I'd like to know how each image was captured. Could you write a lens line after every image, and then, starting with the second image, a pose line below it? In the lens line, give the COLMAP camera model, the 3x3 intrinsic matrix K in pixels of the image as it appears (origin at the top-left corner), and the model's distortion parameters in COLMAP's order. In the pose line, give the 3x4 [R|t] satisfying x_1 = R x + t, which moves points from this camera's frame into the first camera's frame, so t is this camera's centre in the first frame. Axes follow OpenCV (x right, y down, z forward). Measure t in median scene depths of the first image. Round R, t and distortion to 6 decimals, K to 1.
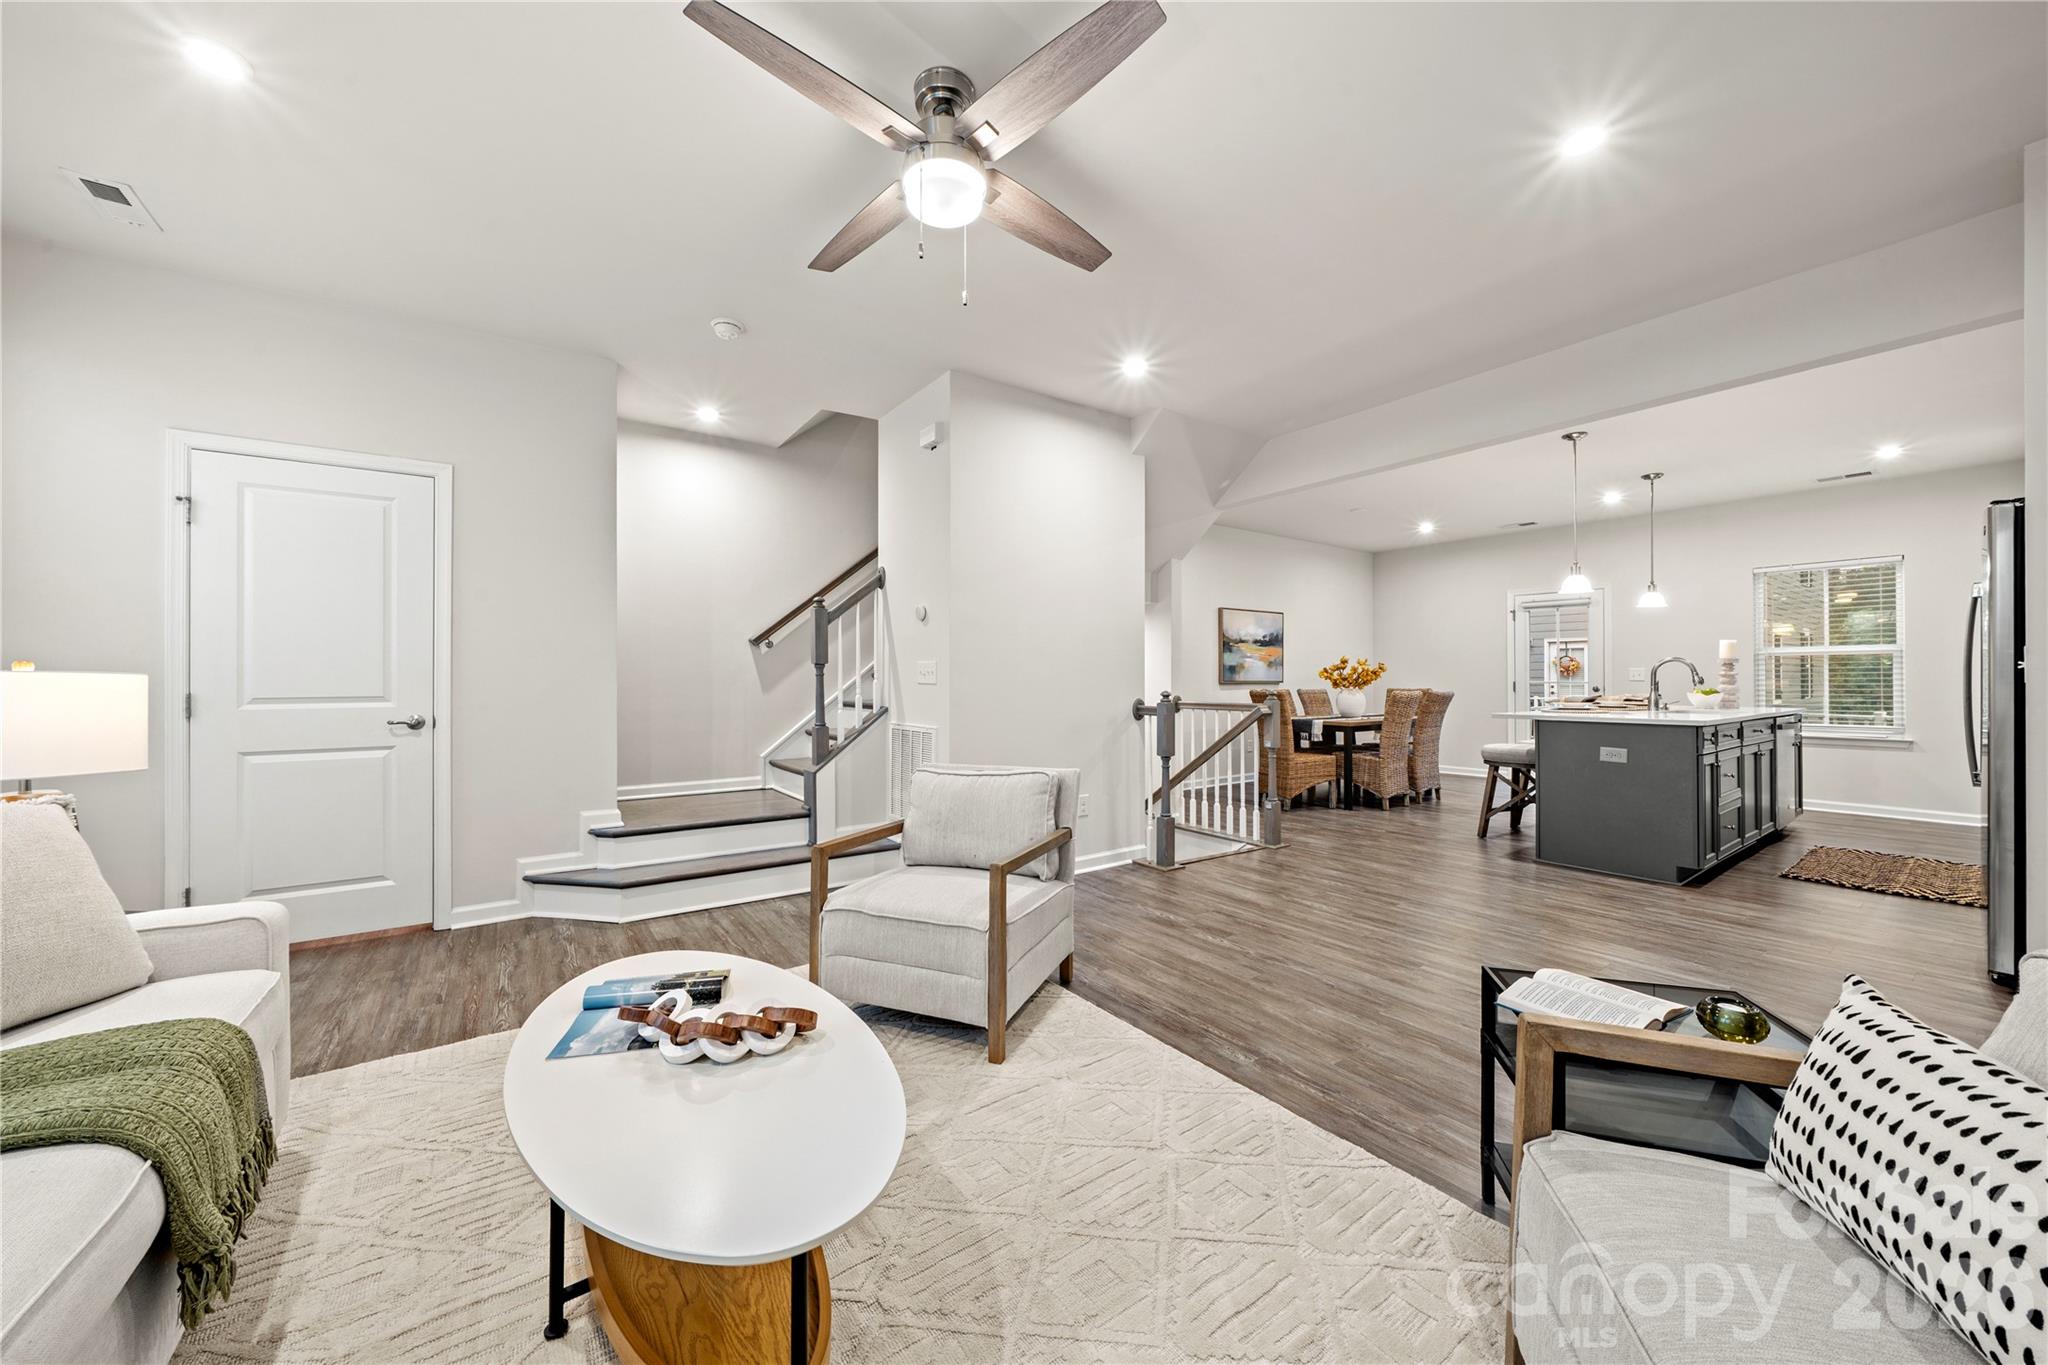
lens RADIAL K [[733.5, 0, 1017.9], [0, 733.5, 671.8], [0, 0, 1]] dist [-0.000686, -0.000032]
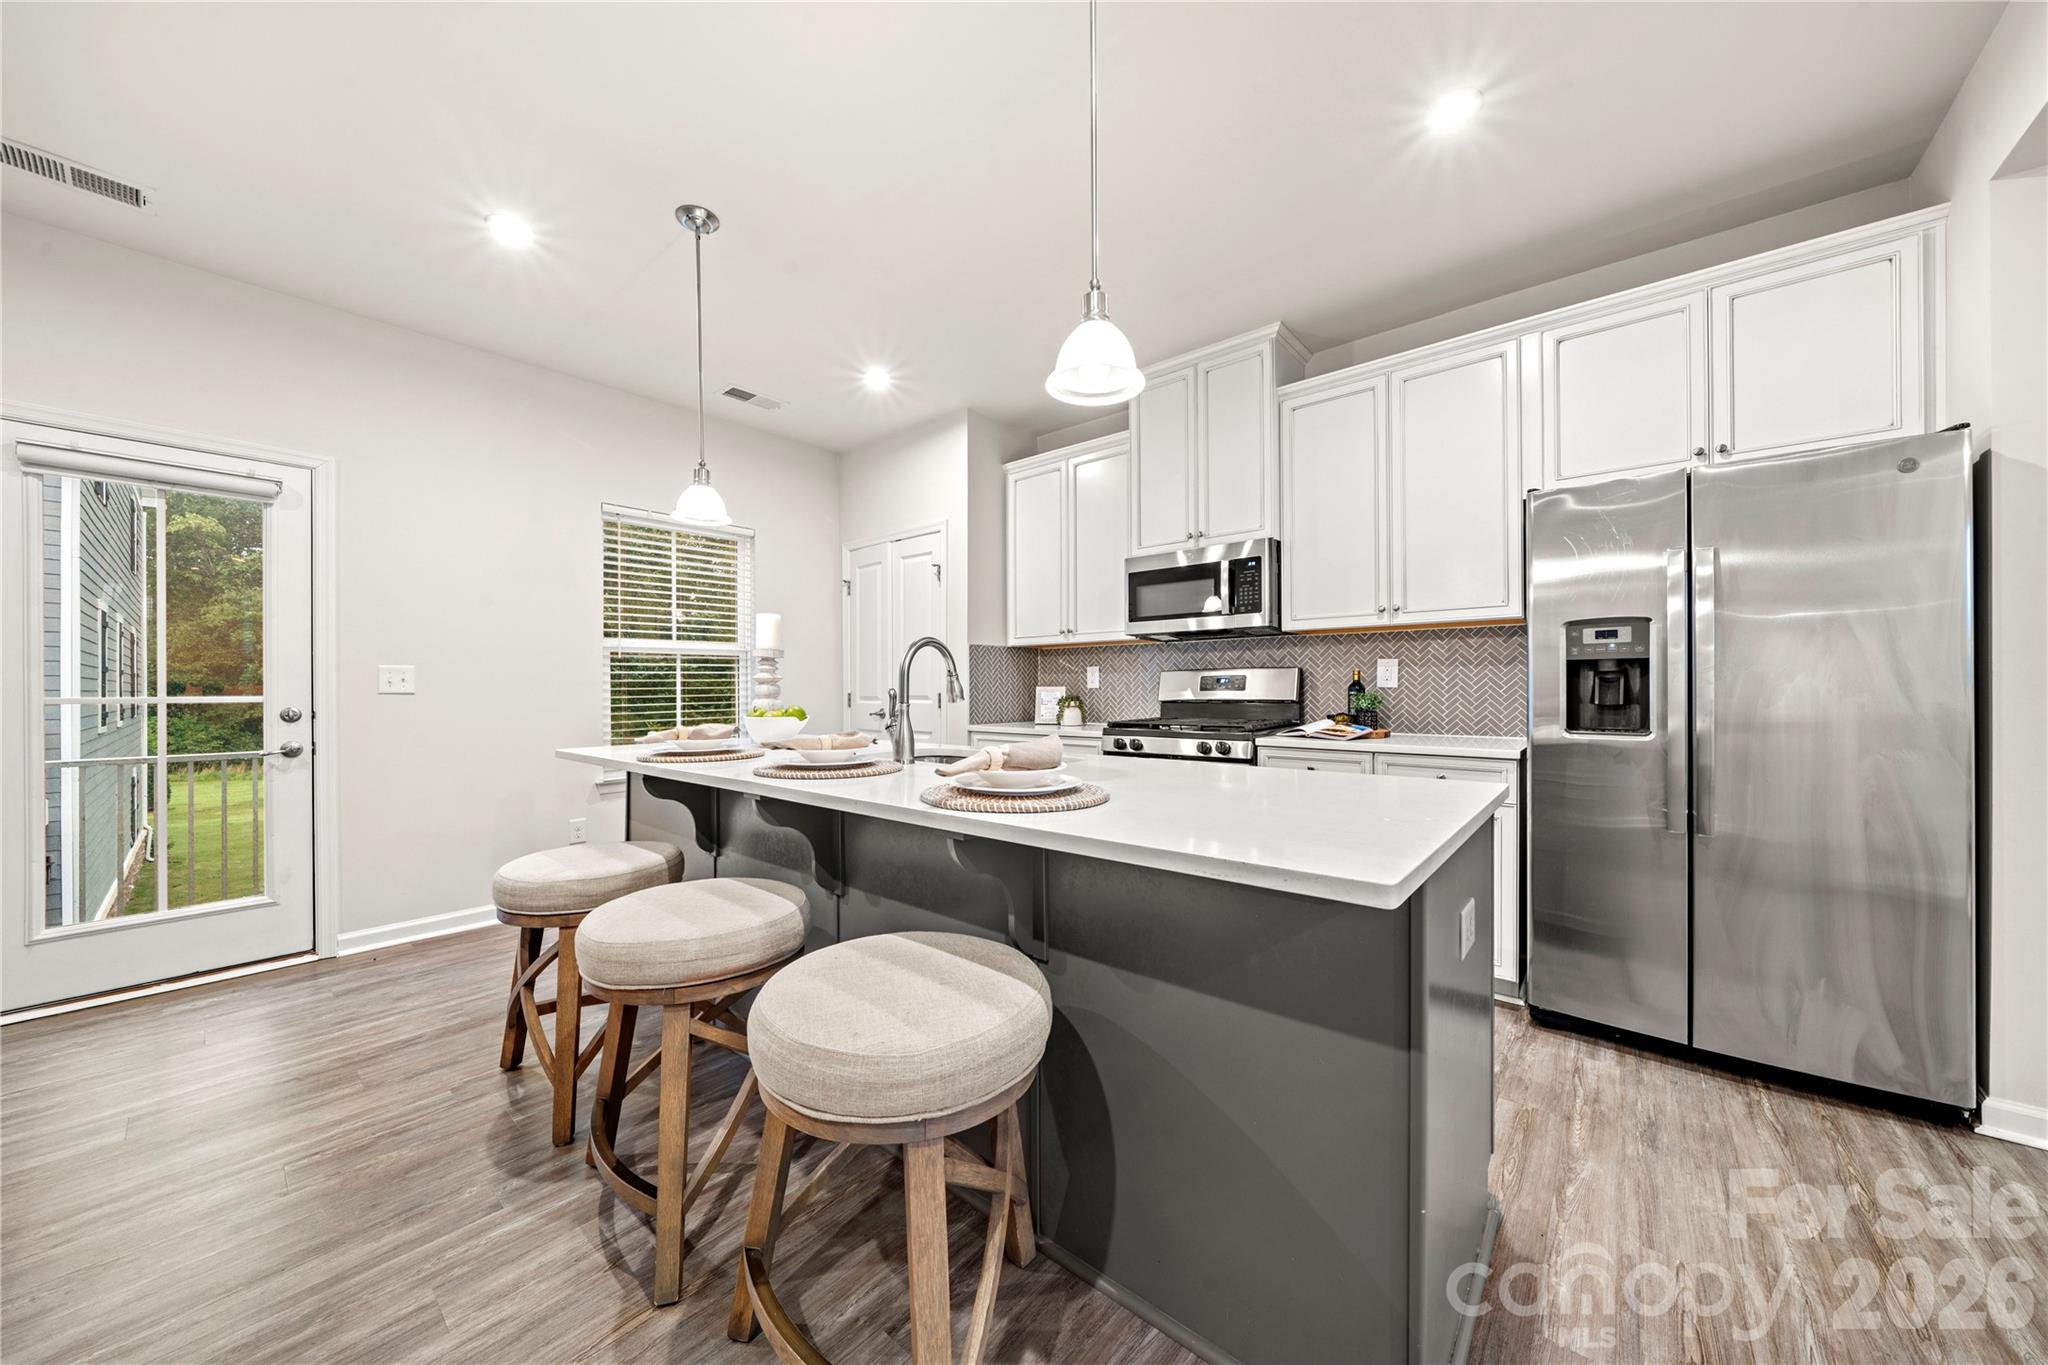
lens RADIAL K [[700.4, 0, 1025.5], [0, 700.4, 690.3], [0, 0, 1]] dist [-0.001337, -0.000097]
pose [[-0.246797, -0.002844, 0.969063, 0.494879], [-0.004783, 0.999987, 0.001717, 0.011161], [-0.969055, -0.004211, -0.246807, 1.084981]]
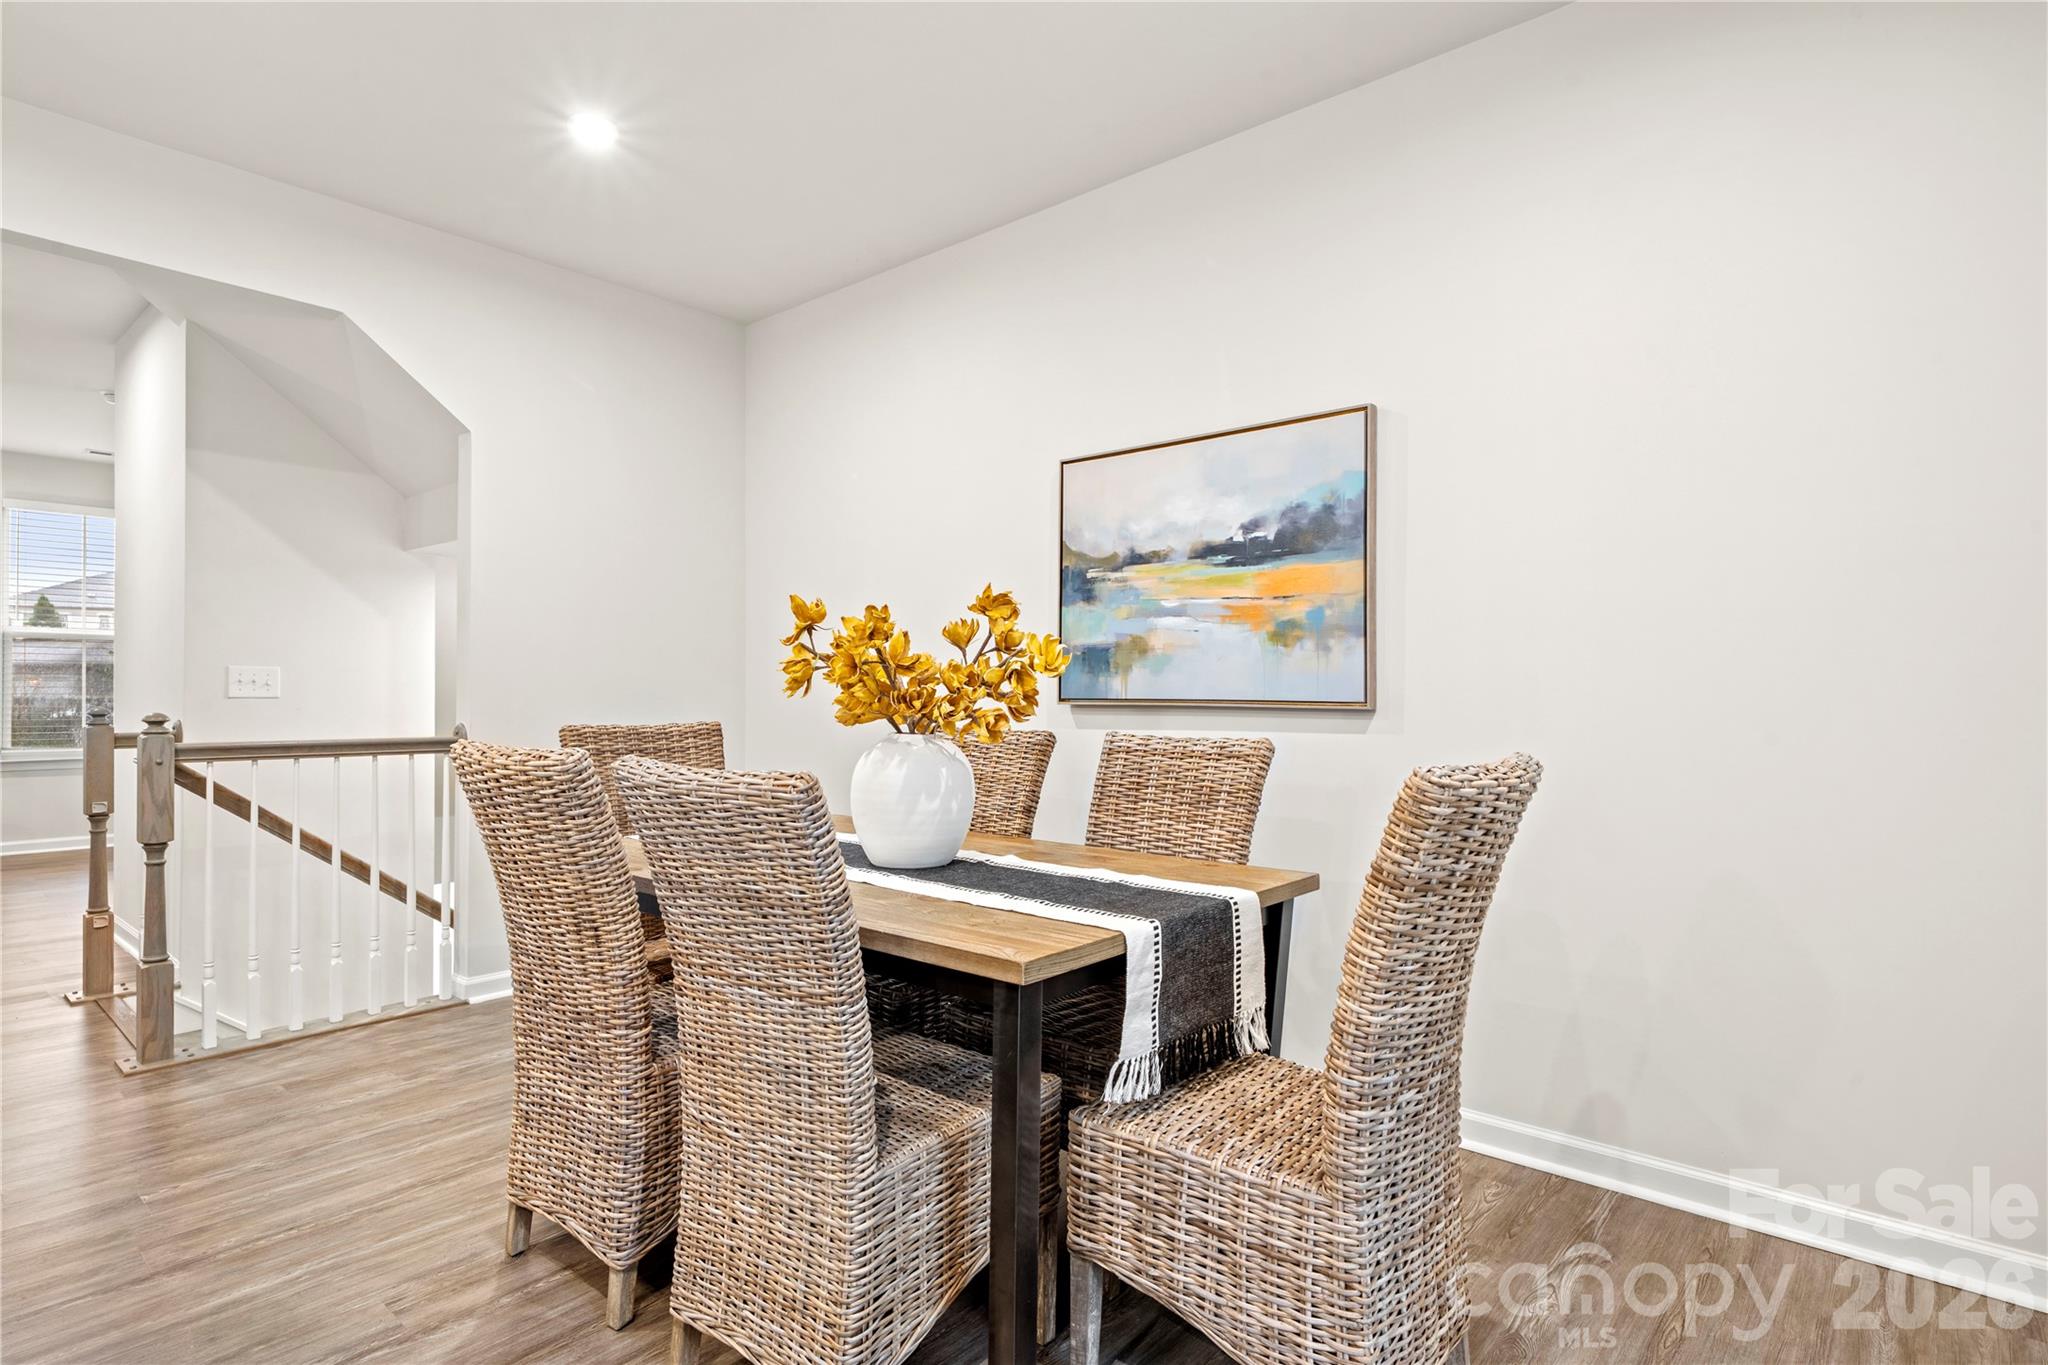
lens RADIAL K [[1035.9, 0, 1034.7], [0, 1035.9, 691.9], [0, 0, 1]] dist [0.003100, 0.000413]
pose [[0.248819, -0.000816, -0.968550, 1.099531], [0.004637, 0.999989, 0.000349, 0.015427], [0.968539, -0.004578, 0.248820, 1.382702]]
